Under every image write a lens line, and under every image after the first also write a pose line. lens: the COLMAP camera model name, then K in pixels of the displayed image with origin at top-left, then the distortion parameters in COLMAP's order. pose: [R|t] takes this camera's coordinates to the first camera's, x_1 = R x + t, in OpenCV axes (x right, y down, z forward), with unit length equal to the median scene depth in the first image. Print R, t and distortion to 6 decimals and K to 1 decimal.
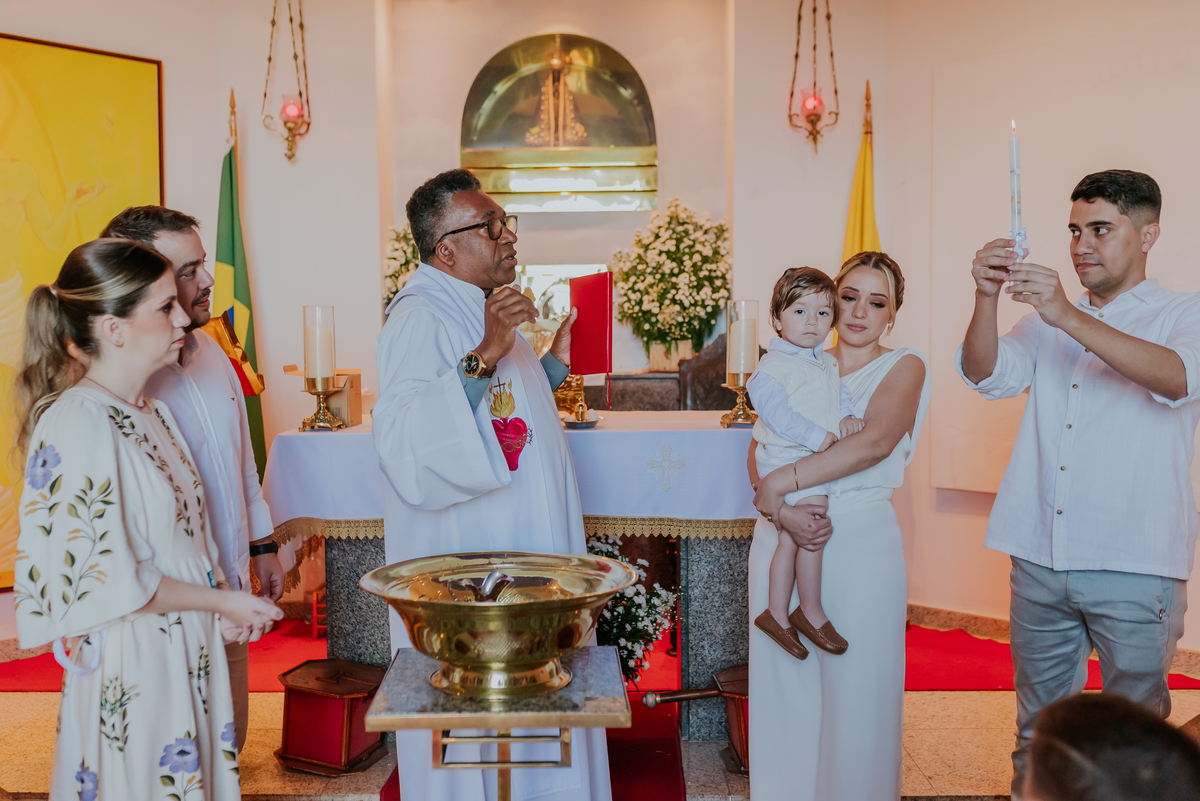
lens RADIAL K [[1253.7, 0, 587.1], [0, 1253.7, 425.1], [0, 0, 1]] dist [0.000030, -0.000034]
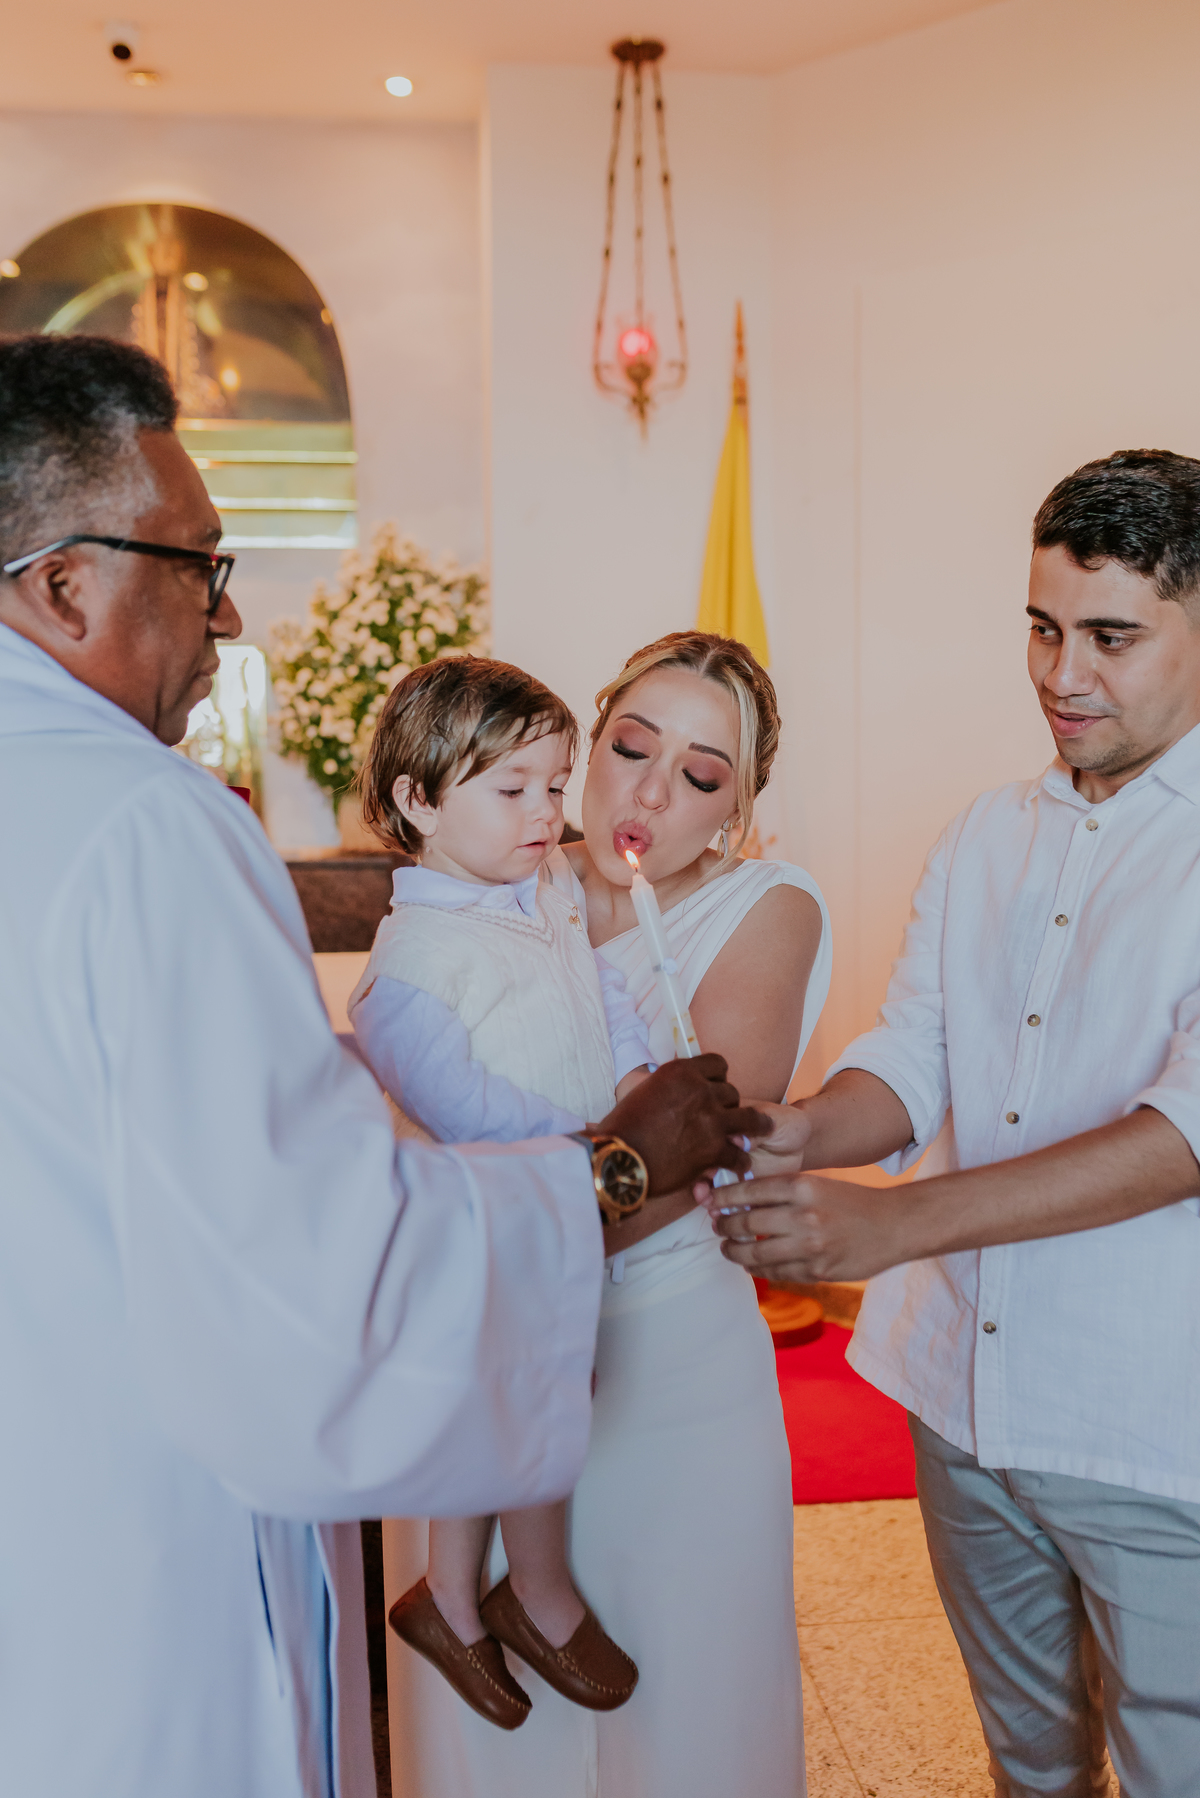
lens RADIAL K [[1786.8, 0, 596.7], [0, 1786.8, 927.5], [0, 0, 1]] dist [-0.000804, 0.007161]
pose [[0.991686, -0.013321, 0.127992, 0.060633], [0.009598, 0.999514, 0.029659, -0.032185], [-0.128324, -0.028184, 0.991332, 0.239147]]
